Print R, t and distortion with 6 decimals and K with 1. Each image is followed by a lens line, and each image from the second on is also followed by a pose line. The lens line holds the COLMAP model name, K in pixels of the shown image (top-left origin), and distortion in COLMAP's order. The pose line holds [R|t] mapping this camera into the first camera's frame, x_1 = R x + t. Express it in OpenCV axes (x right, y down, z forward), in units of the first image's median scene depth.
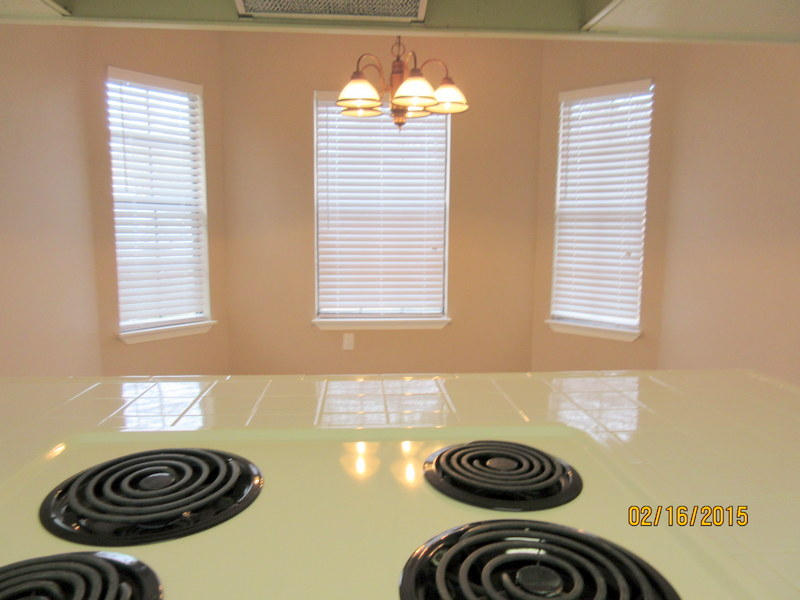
lens RADIAL K [[590.5, 0, 403.4], [0, 590.5, 299.5], [0, 0, 1]] dist [-0.018529, 0.006510]
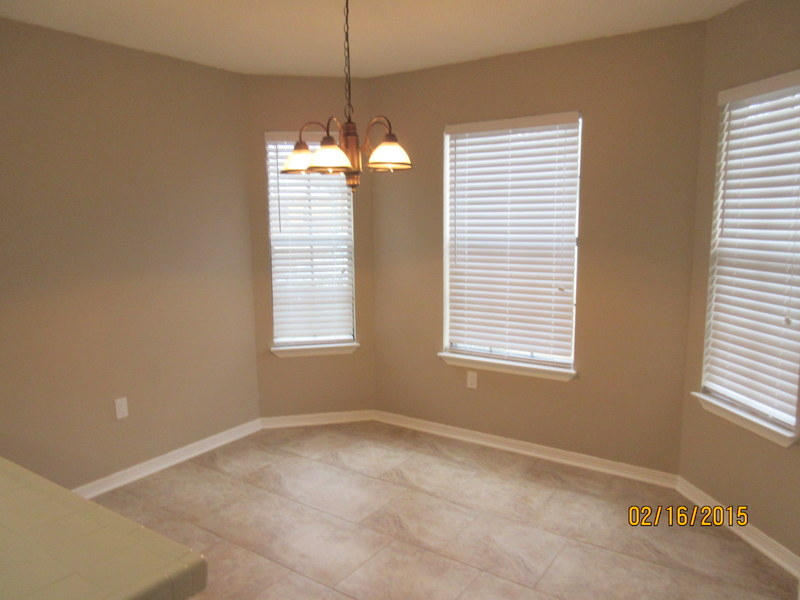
lens RADIAL K [[590.5, 0, 402.8], [0, 590.5, 301.5], [0, 0, 1]] dist [-0.018529, 0.006510]
pose [[0.784240, 0.074170, -0.616008, 0.423640], [-0.060493, 0.997240, 0.043058, -0.096145], [0.617501, 0.003497, 0.786562, 0.175903]]
